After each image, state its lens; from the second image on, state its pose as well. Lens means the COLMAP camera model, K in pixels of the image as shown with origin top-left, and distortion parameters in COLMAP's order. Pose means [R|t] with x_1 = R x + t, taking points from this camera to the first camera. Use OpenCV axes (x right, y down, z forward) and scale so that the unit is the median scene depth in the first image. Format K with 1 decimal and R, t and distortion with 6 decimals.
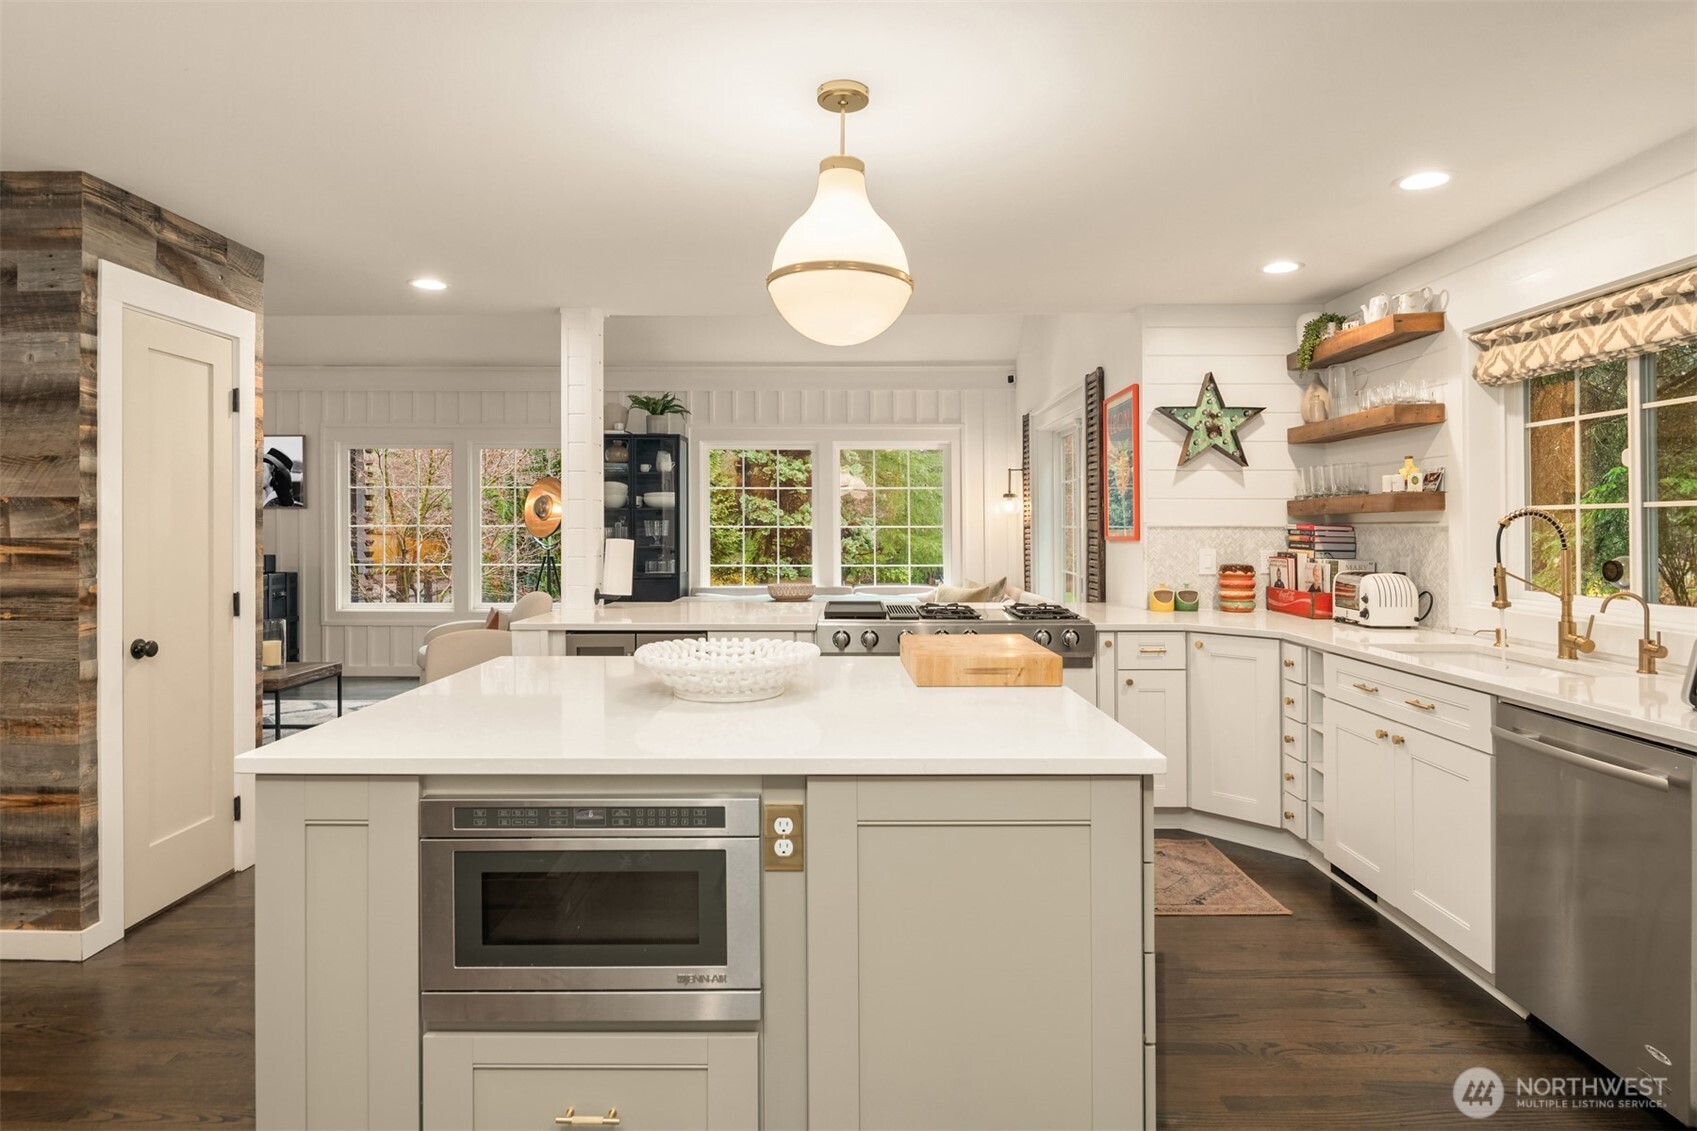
lens RADIAL K [[958.3, 0, 801.9], [0, 958.3, 536.2], [0, 0, 1]] dist [-0.009899, -0.003753]
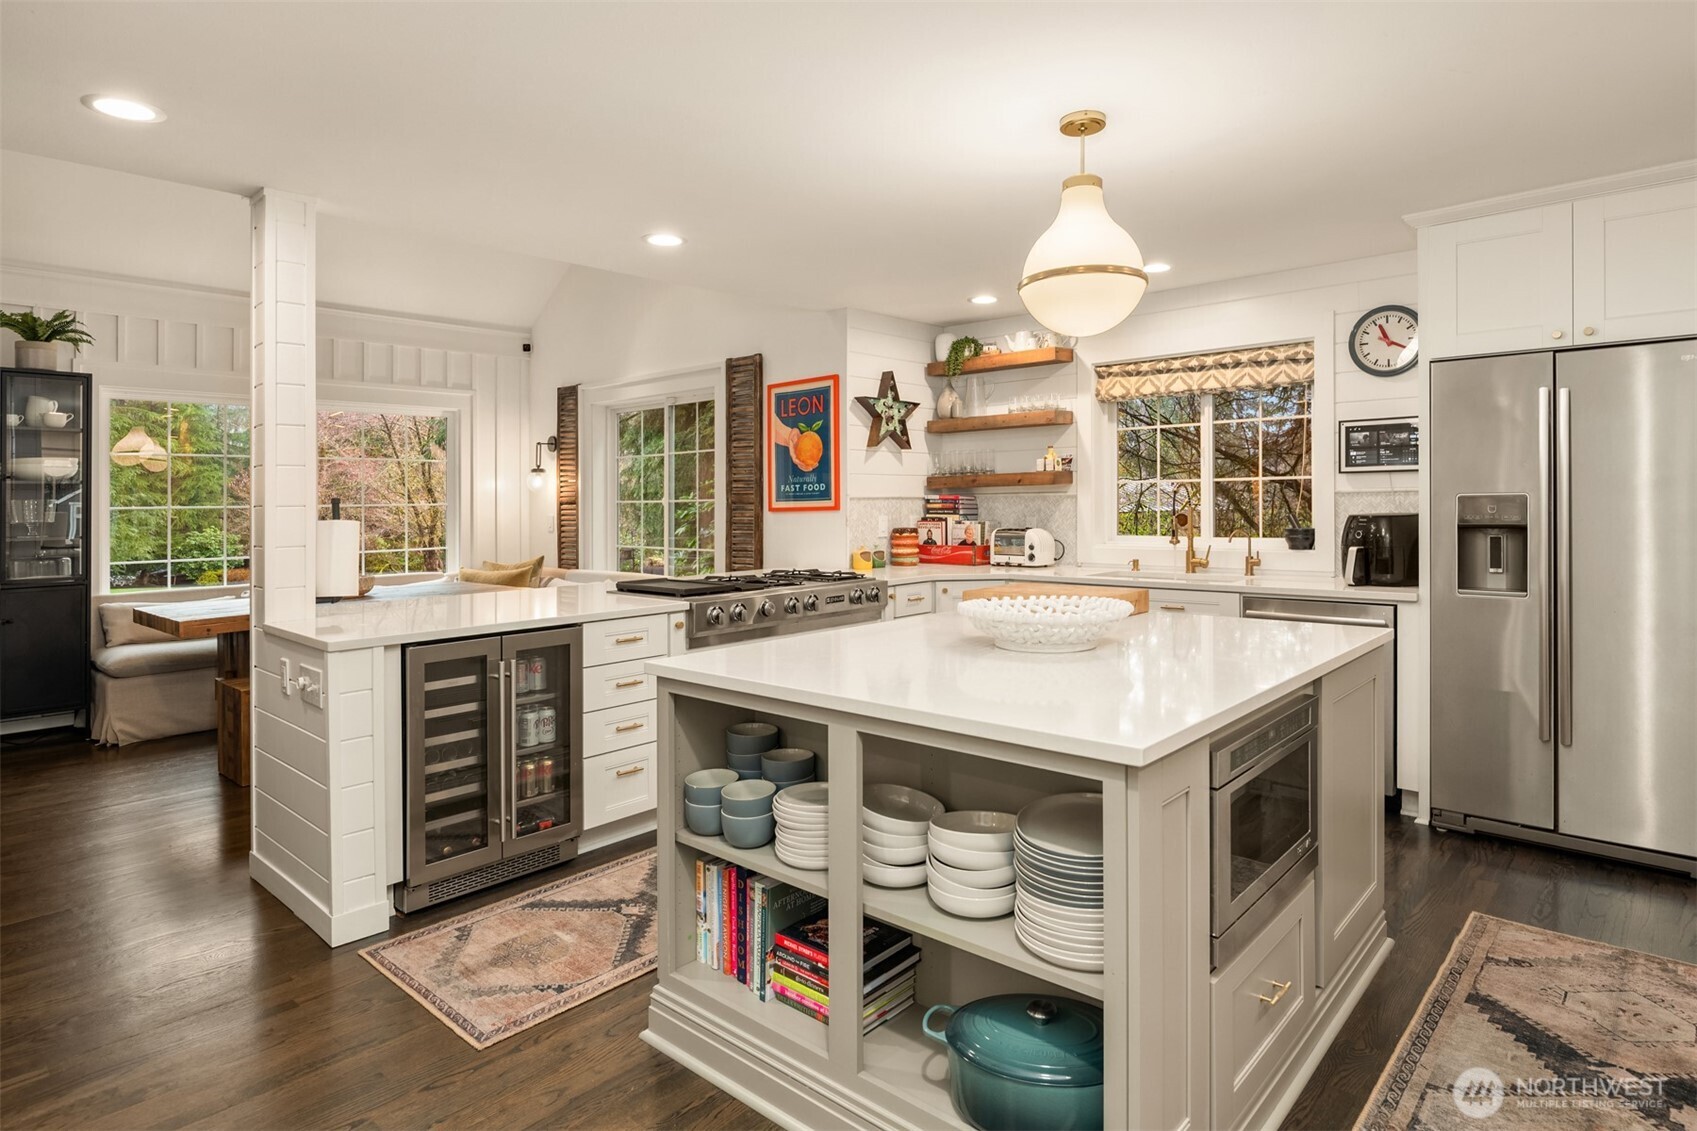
lens RADIAL K [[958.3, 0, 886.5], [0, 958.3, 501.7], [0, 0, 1]] dist [-0.009899, -0.003753]
pose [[0.637103, -0.009413, 0.770721, -0.523547], [0.020700, 0.999774, -0.004901, 0.001490], [-0.770501, 0.019077, 0.637154, 0.226057]]
